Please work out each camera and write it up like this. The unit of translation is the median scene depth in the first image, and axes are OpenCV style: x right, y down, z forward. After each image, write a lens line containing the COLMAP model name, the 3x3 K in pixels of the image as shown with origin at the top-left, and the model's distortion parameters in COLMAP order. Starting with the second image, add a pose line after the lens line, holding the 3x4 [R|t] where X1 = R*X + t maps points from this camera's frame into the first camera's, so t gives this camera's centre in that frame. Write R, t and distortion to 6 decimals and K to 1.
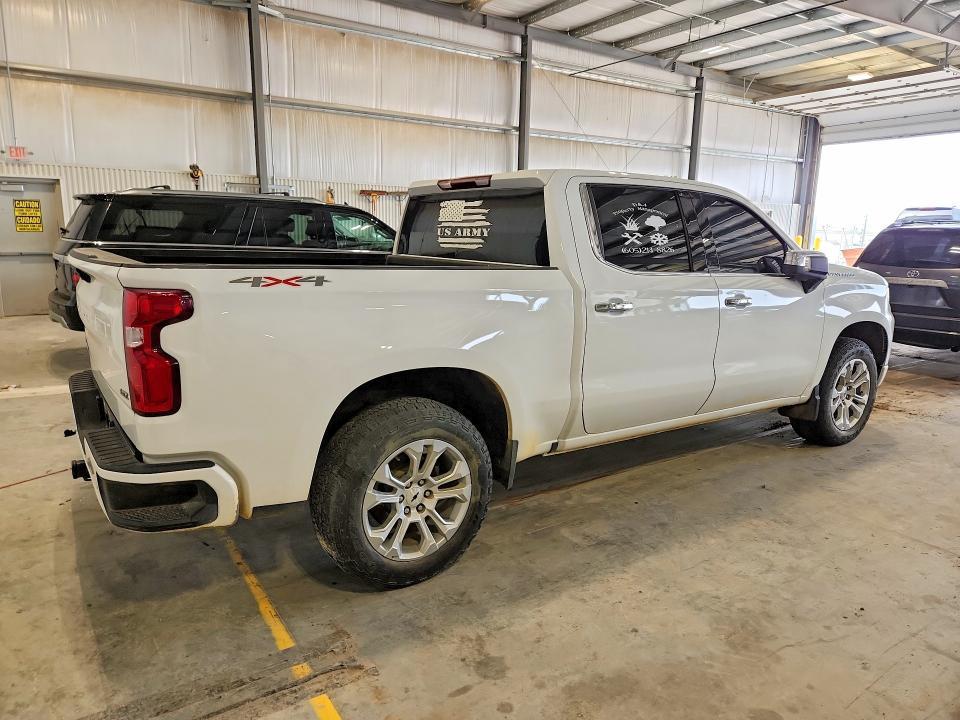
lens RADIAL K [[655.8, 0, 480.0], [0, 655.8, 360.0], [0, 0, 1]] dist [0.070367, -0.057816]
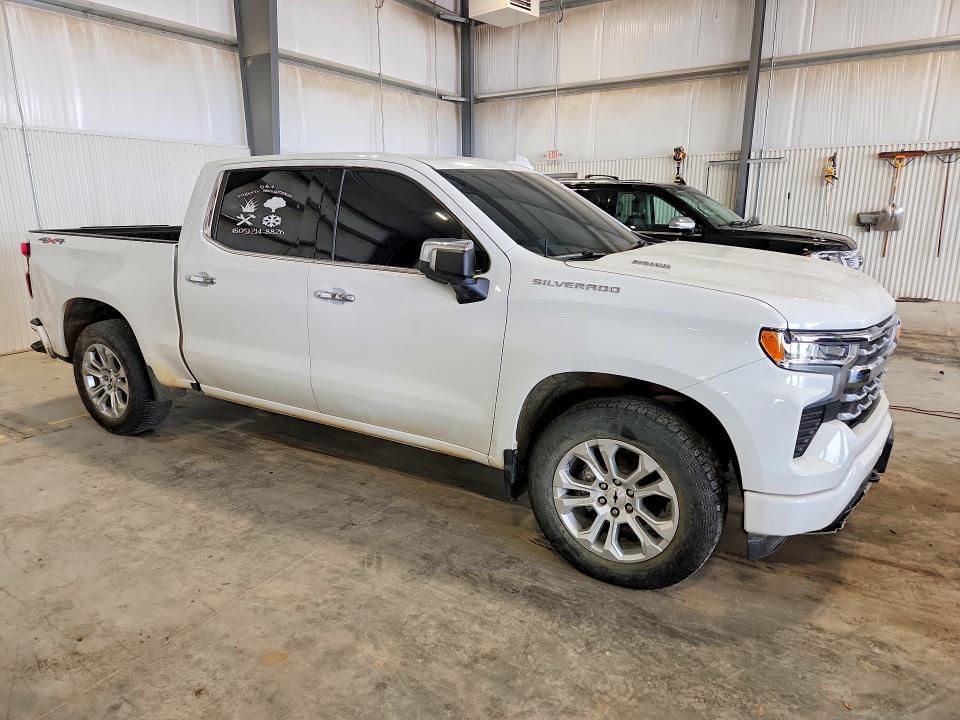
lens RADIAL K [[655.8, 0, 480.0], [0, 655.8, 360.0], [0, 0, 1]] dist [0.070367, -0.057816]
pose [[0.390799, 0.195018, -0.899580, 1.010861], [-0.163125, 0.976503, 0.140828, -0.127898], [0.905906, 0.091708, 0.413429, 0.671719]]
